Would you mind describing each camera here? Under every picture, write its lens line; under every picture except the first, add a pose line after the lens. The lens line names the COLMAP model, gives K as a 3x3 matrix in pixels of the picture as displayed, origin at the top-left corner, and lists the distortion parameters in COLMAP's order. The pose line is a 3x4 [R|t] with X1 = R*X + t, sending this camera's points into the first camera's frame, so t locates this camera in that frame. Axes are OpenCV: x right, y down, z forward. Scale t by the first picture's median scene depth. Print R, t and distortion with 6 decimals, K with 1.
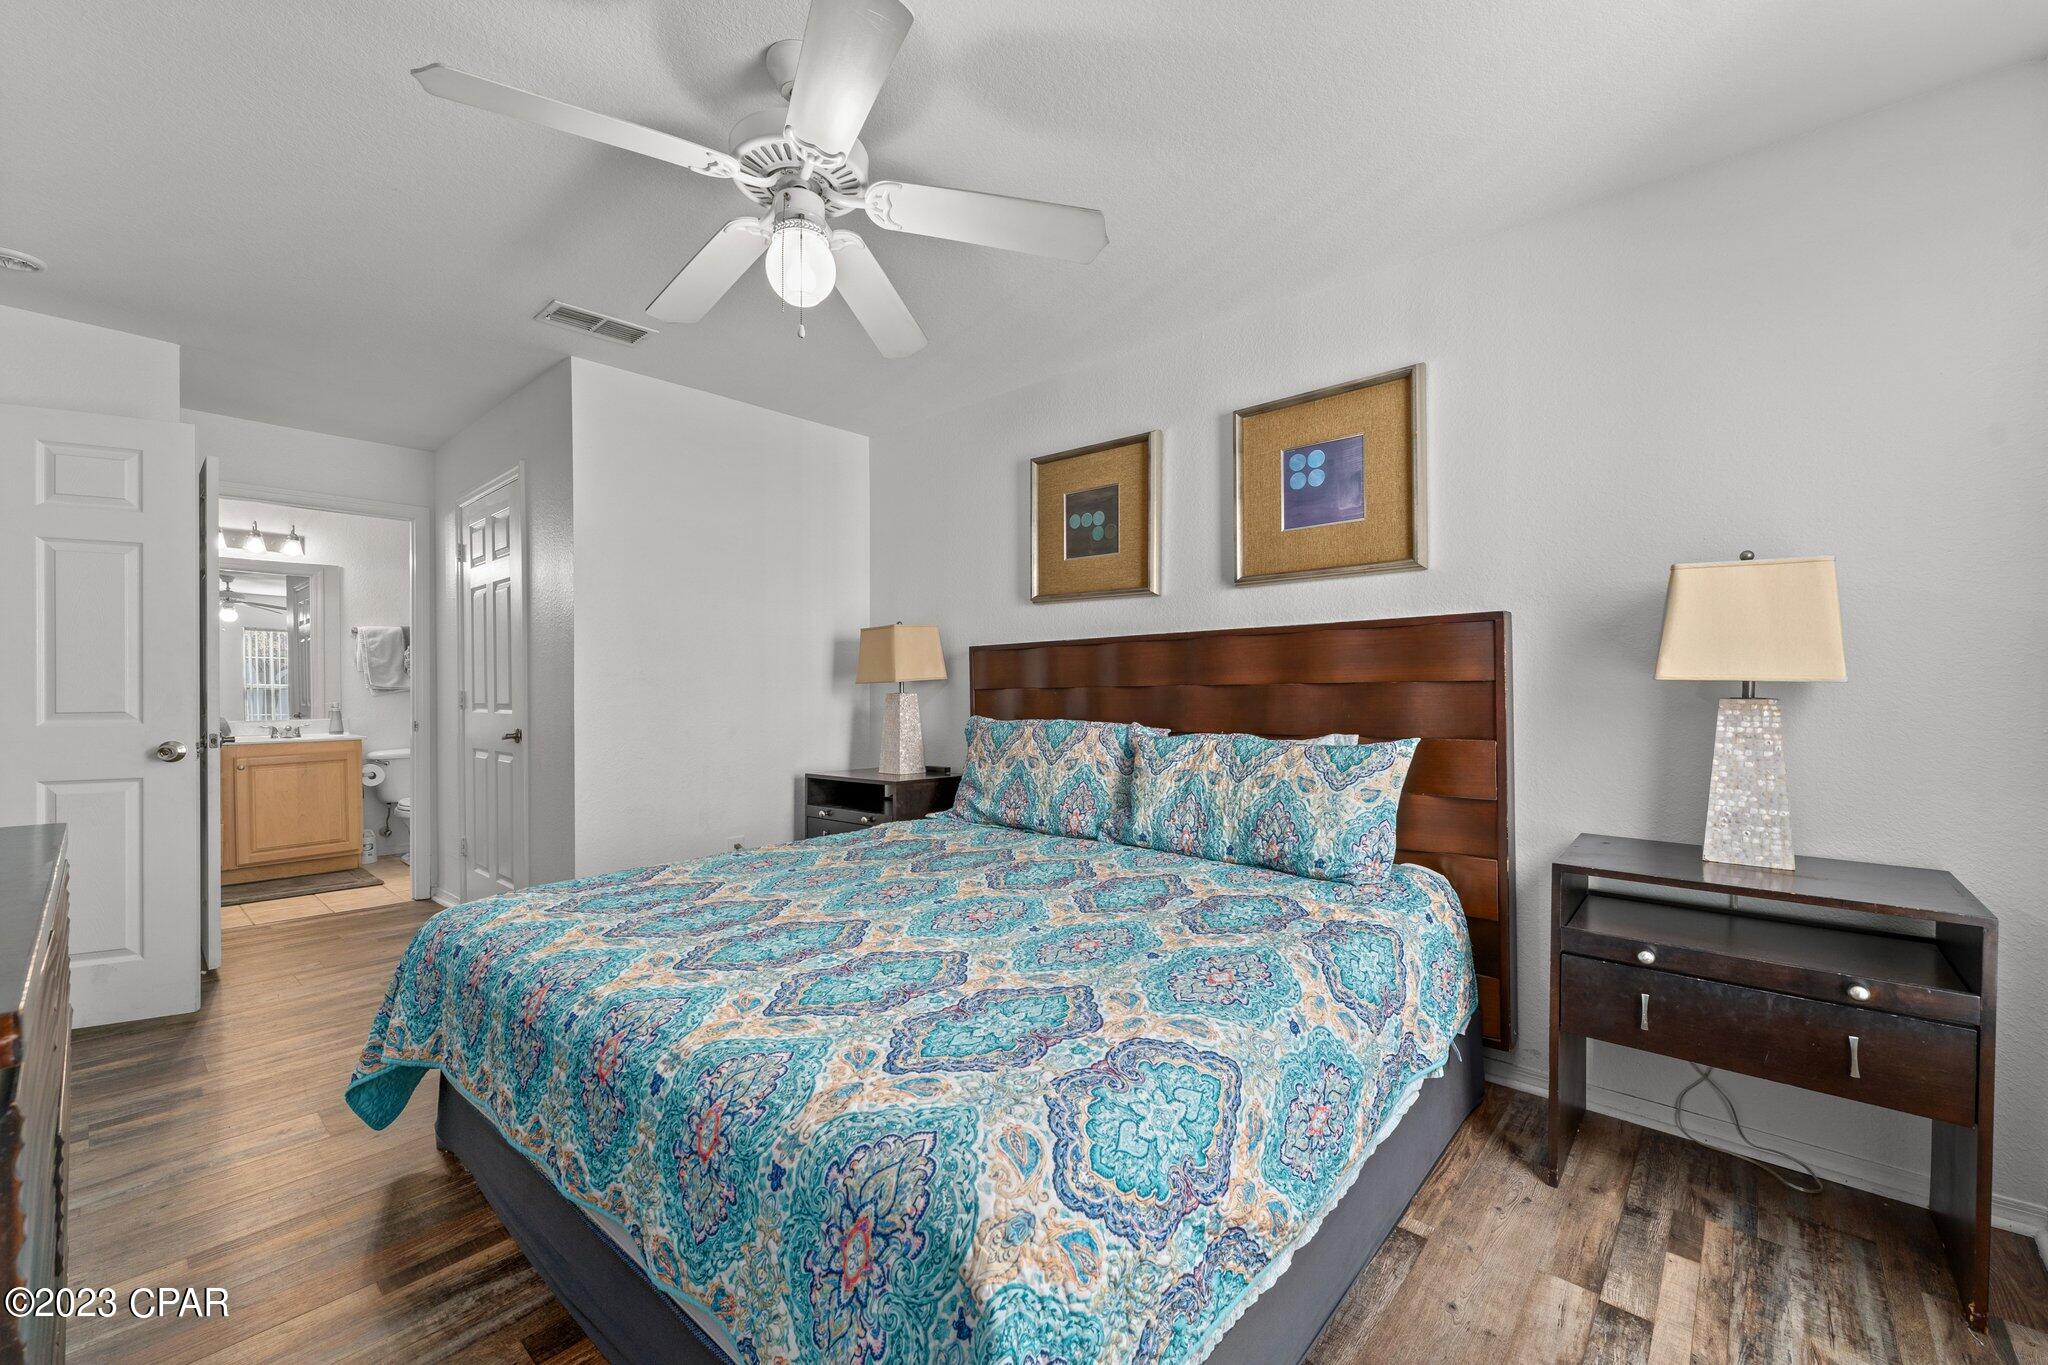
lens RADIAL K [[834.4, 0, 1013.7], [0, 834.4, 699.1], [0, 0, 1]] dist [0.014574, -0.000398]
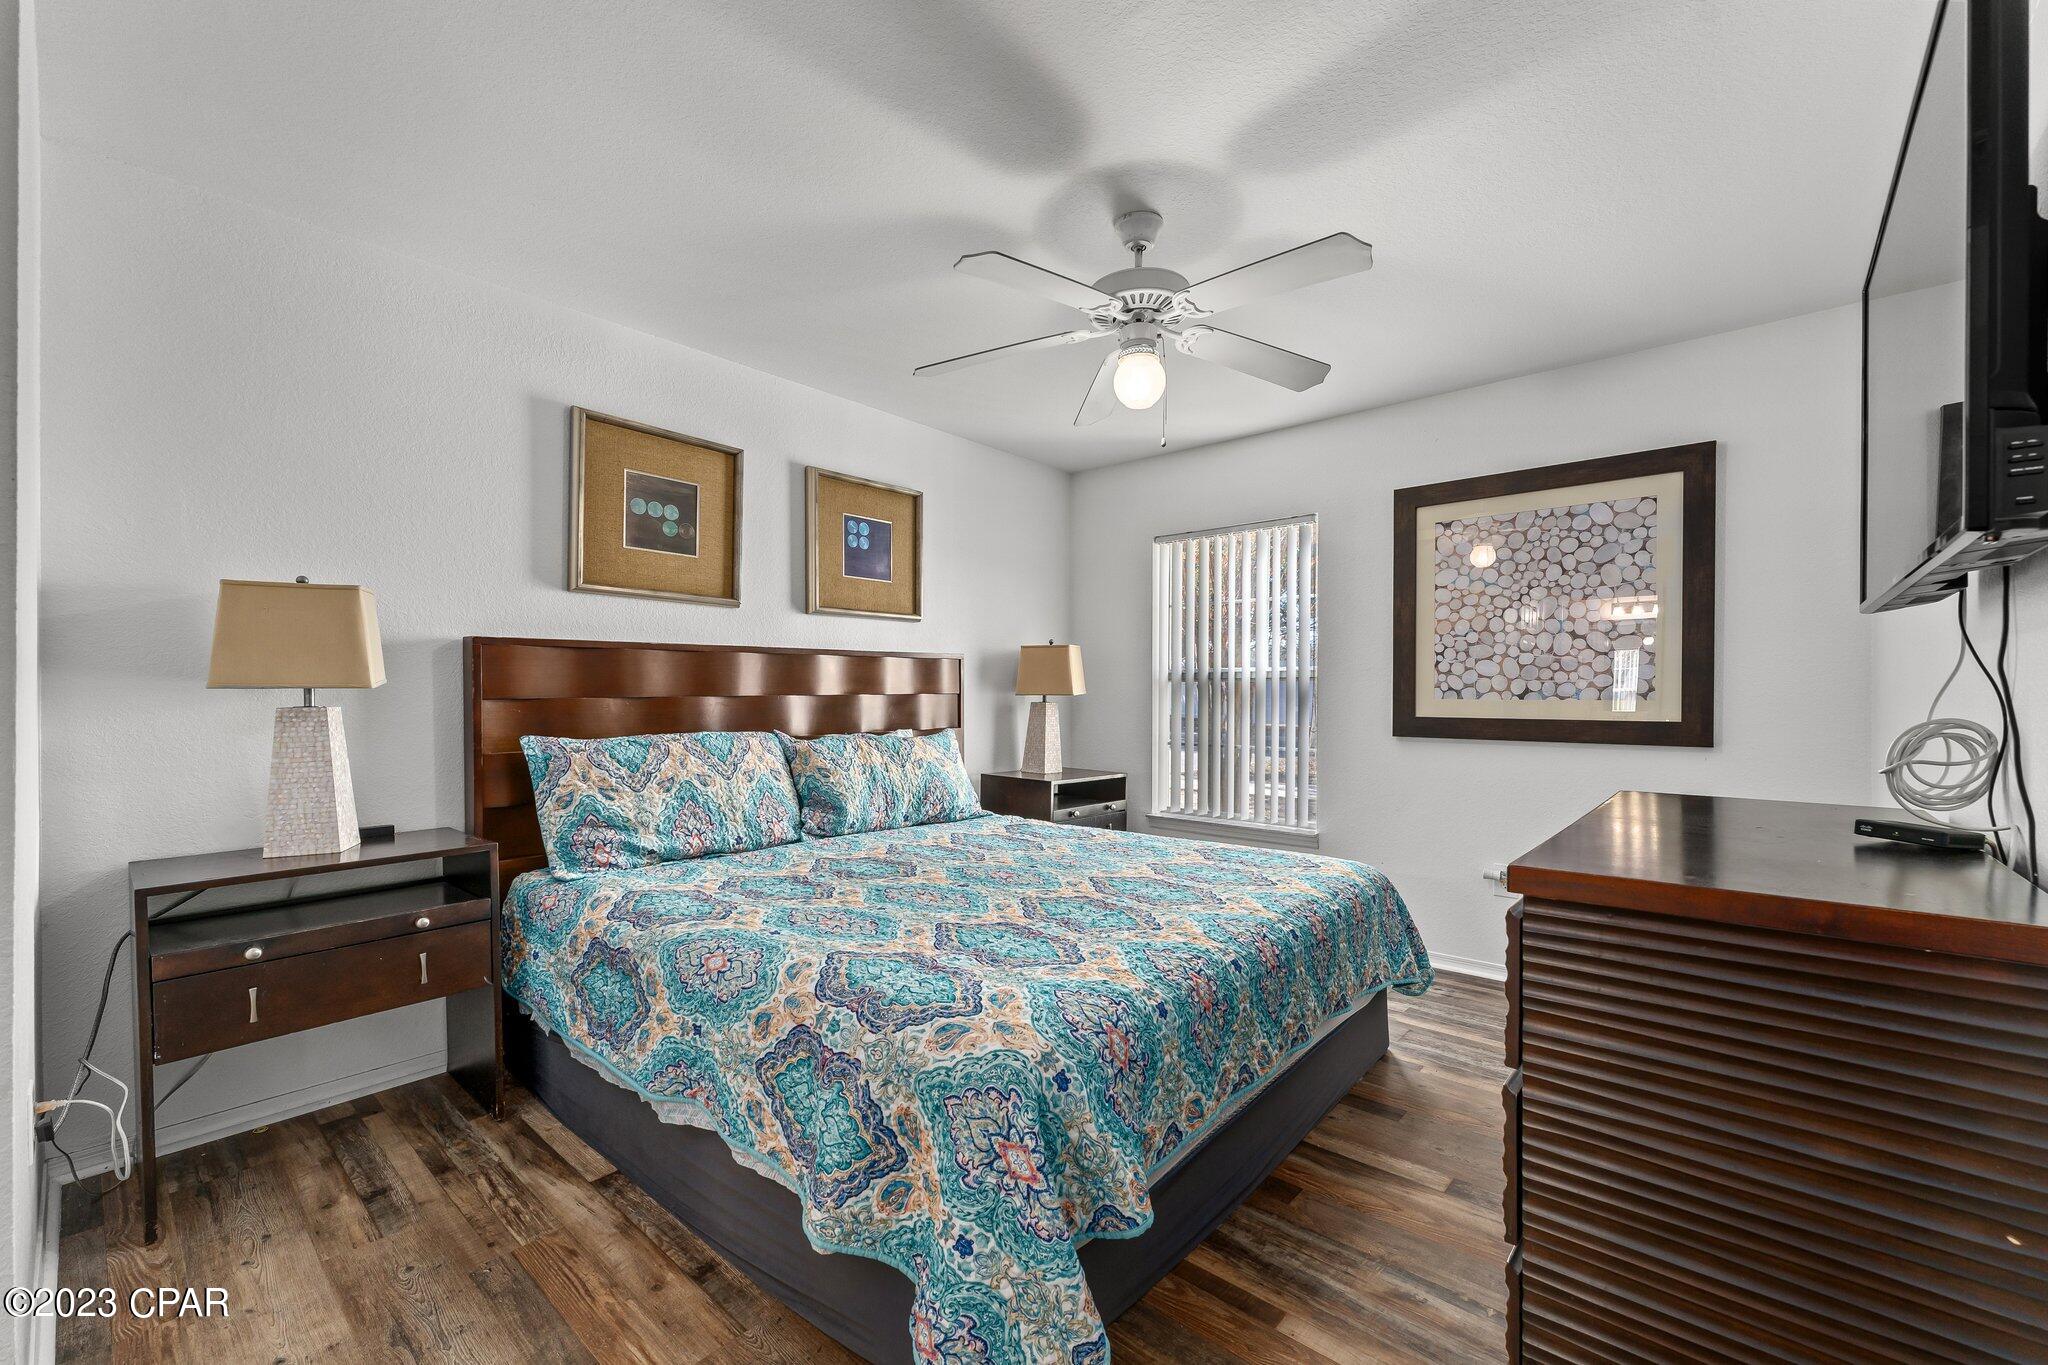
lens RADIAL K [[834.4, 0, 1022.6], [0, 834.4, 678.8], [0, 0, 1]] dist [0.014574, -0.000398]
pose [[-0.014174, 0.010958, 0.999839, -0.955202], [0.000297, 0.999940, -0.010955, -0.025702], [-0.999899, 0.000142, -0.014176, 0.720212]]
